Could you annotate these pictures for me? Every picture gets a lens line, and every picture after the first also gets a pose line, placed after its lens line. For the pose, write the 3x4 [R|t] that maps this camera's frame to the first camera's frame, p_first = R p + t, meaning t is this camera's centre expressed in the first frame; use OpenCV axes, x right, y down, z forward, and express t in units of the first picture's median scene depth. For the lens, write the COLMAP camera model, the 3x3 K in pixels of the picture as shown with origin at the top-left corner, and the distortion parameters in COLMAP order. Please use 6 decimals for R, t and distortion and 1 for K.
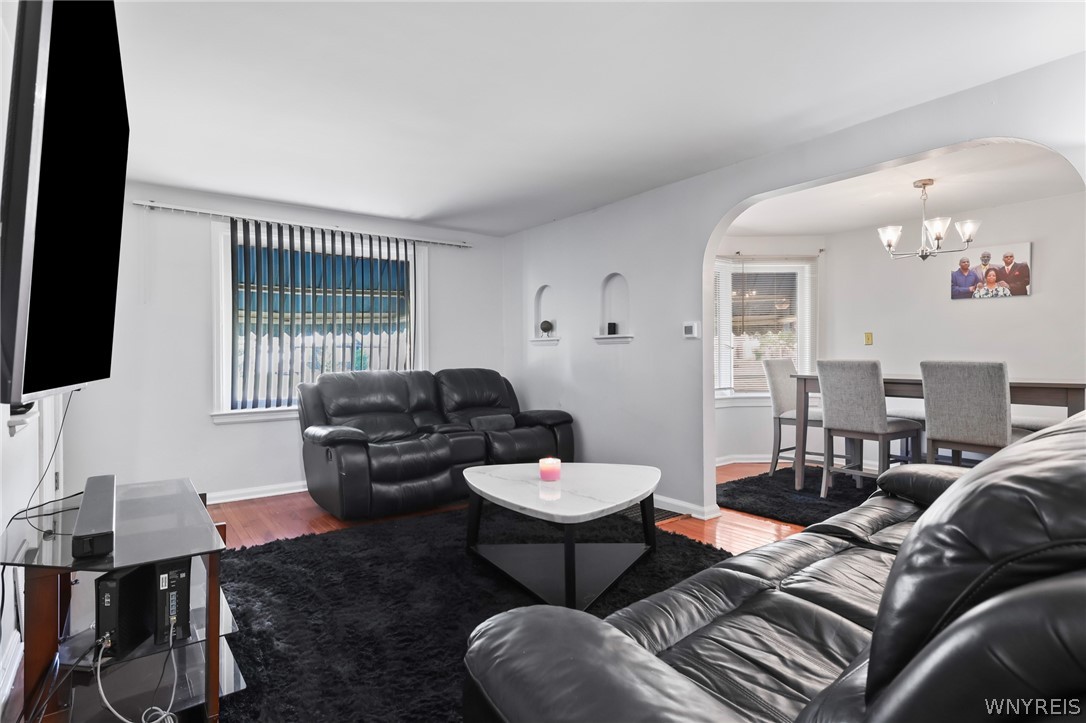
lens RADIAL K [[558.9, 0, 542.1], [0, 558.9, 357.4], [0, 0, 1]] dist [0.003937, -0.000295]
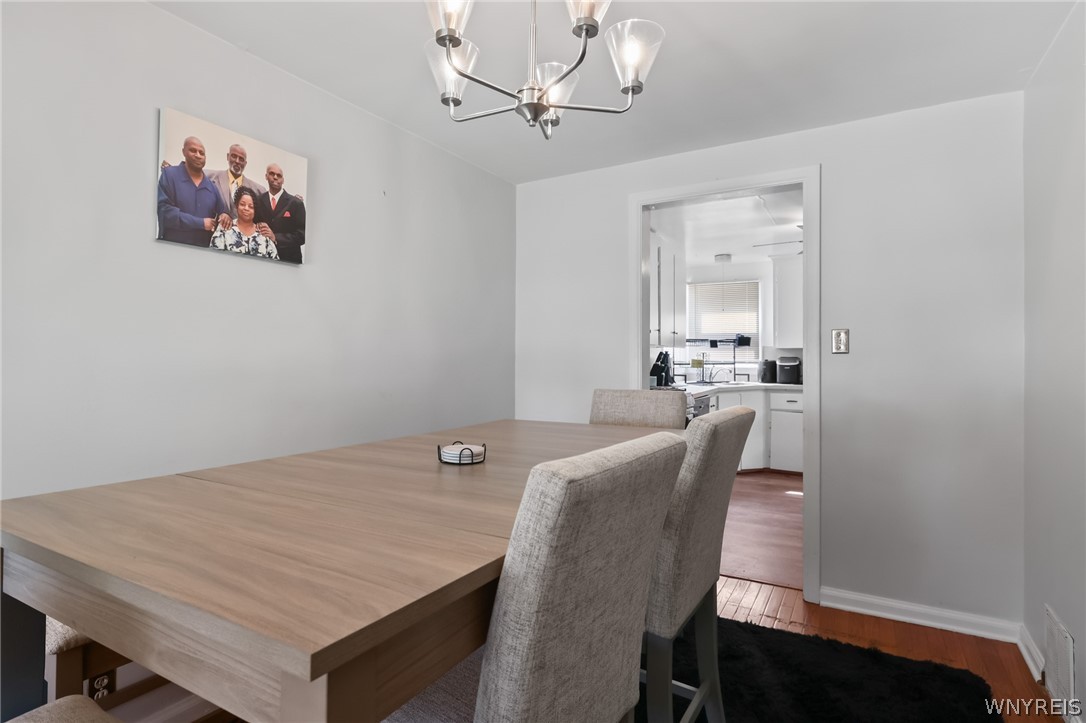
lens RADIAL K [[558.9, 0, 543.3], [0, 558.9, 358.0], [0, 0, 1]] dist [0.003937, -0.000295]
pose [[-0.382021, 0.002529, 0.924150, 0.313885], [0.003592, 0.999993, -0.001252, -0.025649], [-0.924147, 0.002842, -0.382027, 0.955124]]
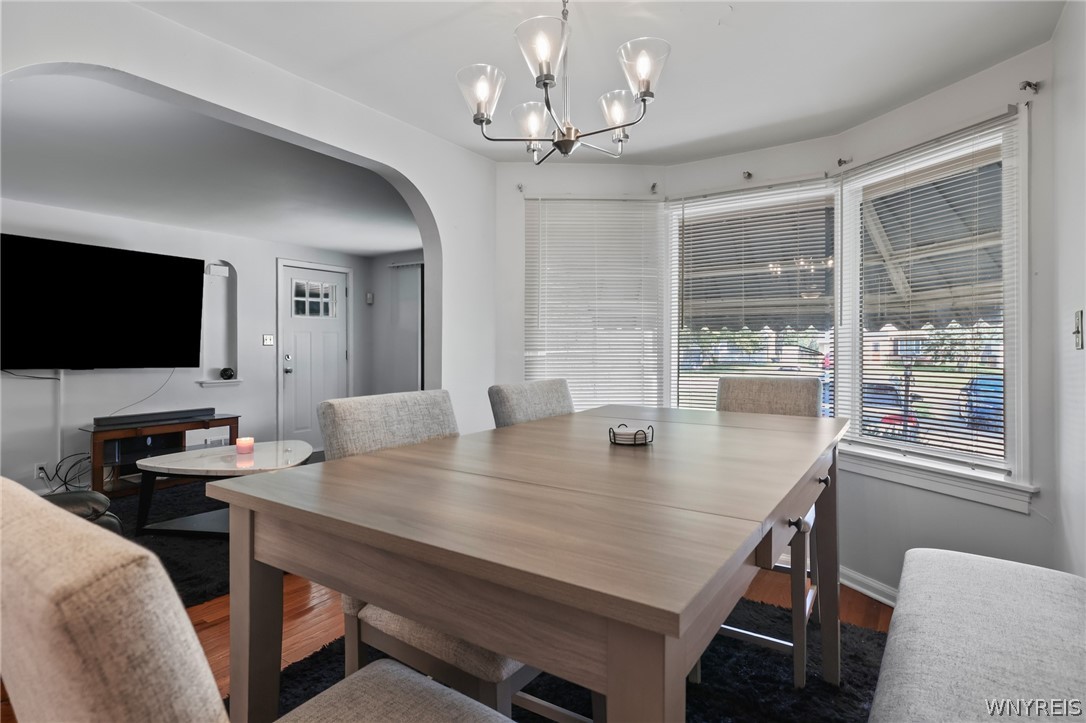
lens RADIAL K [[558.9, 0, 544.9], [0, 558.9, 363.0], [0, 0, 1]] dist [0.003937, -0.000295]
pose [[0.313438, 0.030057, -0.949133, 0.924758], [-0.000282, 0.999502, 0.031559, -0.028512], [0.949609, -0.009624, 0.313290, 0.724871]]
